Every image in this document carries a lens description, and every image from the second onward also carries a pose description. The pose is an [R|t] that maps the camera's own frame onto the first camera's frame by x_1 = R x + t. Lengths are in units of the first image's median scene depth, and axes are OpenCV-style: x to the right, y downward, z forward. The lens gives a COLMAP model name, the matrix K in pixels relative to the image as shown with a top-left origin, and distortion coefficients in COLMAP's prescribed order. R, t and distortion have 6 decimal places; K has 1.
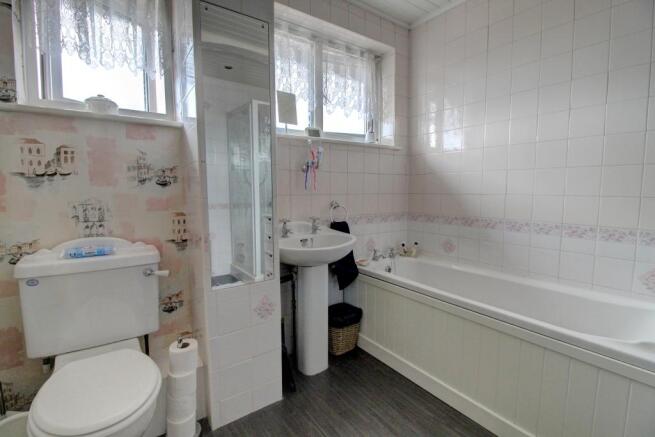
lens RADIAL K [[305.3, 0, 327.5], [0, 305.3, 218.5], [0, 0, 1]] dist [0.002293, -0.011632]
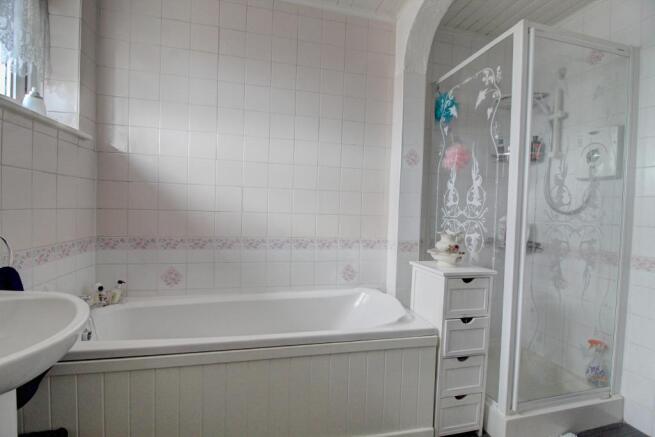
lens RADIAL K [[305.3, 0, 327.5], [0, 305.3, 218.5], [0, 0, 1]] dist [0.002293, -0.011632]
pose [[0.360300, -0.012824, 0.932748, -0.187749], [0.058671, 0.998237, -0.008939, -0.028340], [-0.930990, 0.057946, 0.360417, 0.346577]]
